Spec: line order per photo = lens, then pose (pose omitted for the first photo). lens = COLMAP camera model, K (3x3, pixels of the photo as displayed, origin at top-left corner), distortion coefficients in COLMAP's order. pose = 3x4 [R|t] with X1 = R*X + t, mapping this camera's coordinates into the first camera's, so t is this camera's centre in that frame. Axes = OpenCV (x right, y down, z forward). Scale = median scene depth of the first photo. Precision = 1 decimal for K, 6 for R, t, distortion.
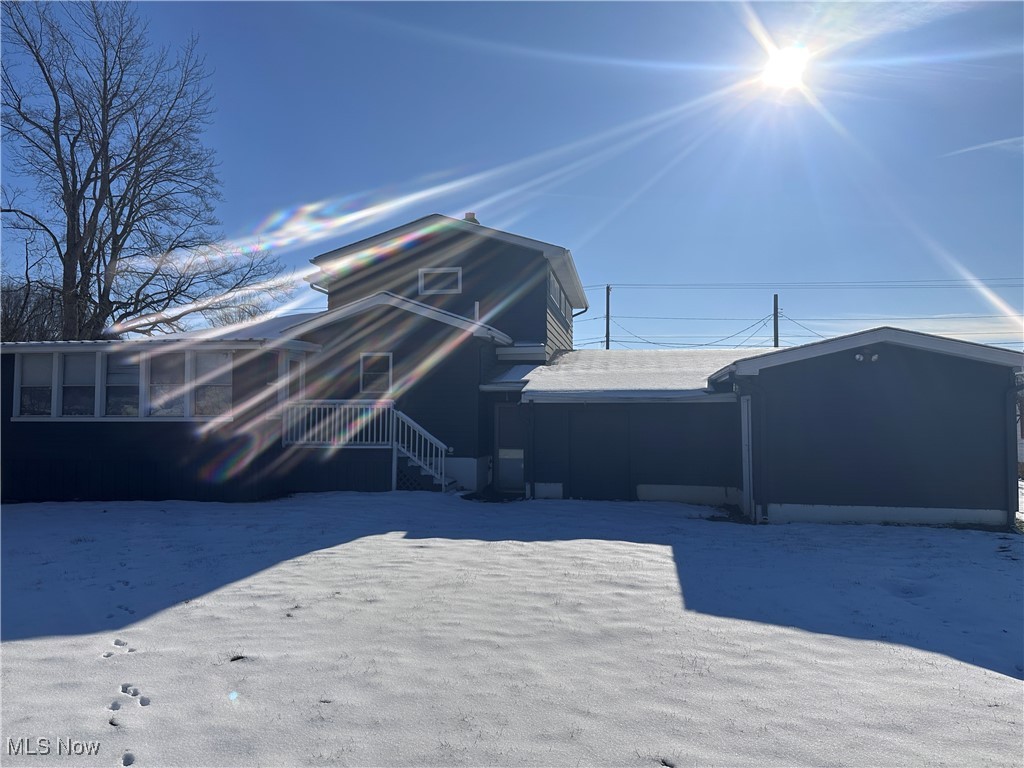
lens RADIAL K [[713.9, 0, 509.8], [0, 713.9, 384.6], [0, 0, 1]] dist [0.076731, -0.090084]
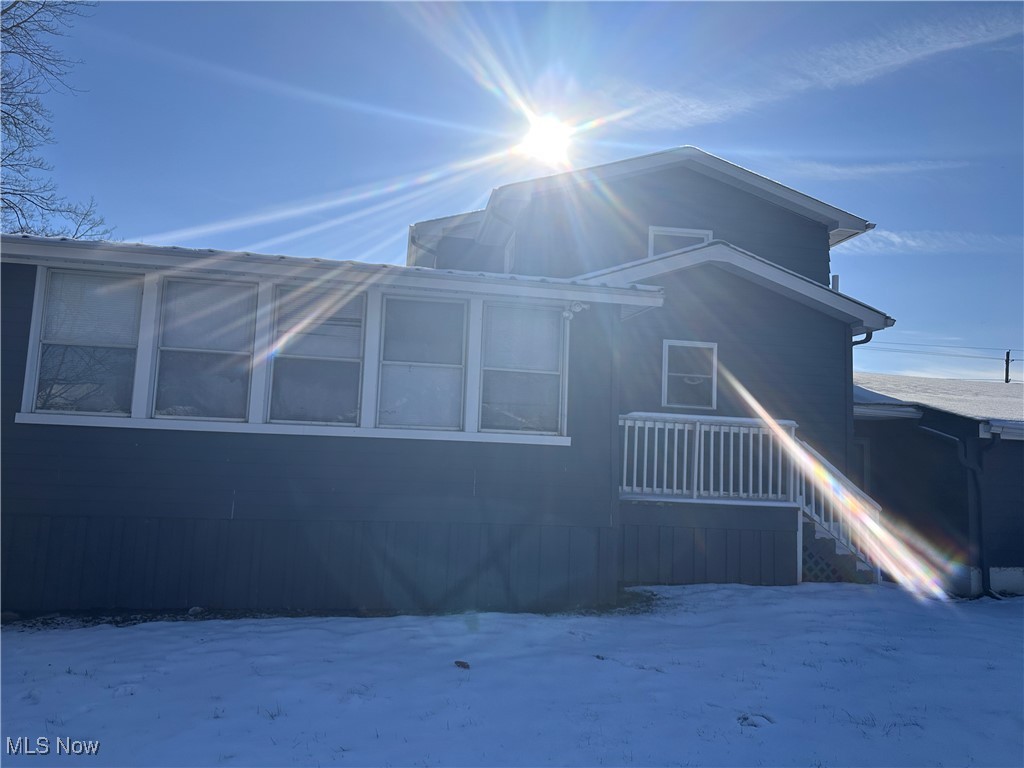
lens RADIAL K [[713.9, 0, 514.4], [0, 713.9, 384.5], [0, 0, 1]] dist [0.076731, -0.090084]
pose [[0.943965, 0.072182, 0.322055, -0.559095], [-0.056075, 0.996680, -0.059024, 0.038006], [-0.325246, 0.037658, 0.944879, 0.521955]]
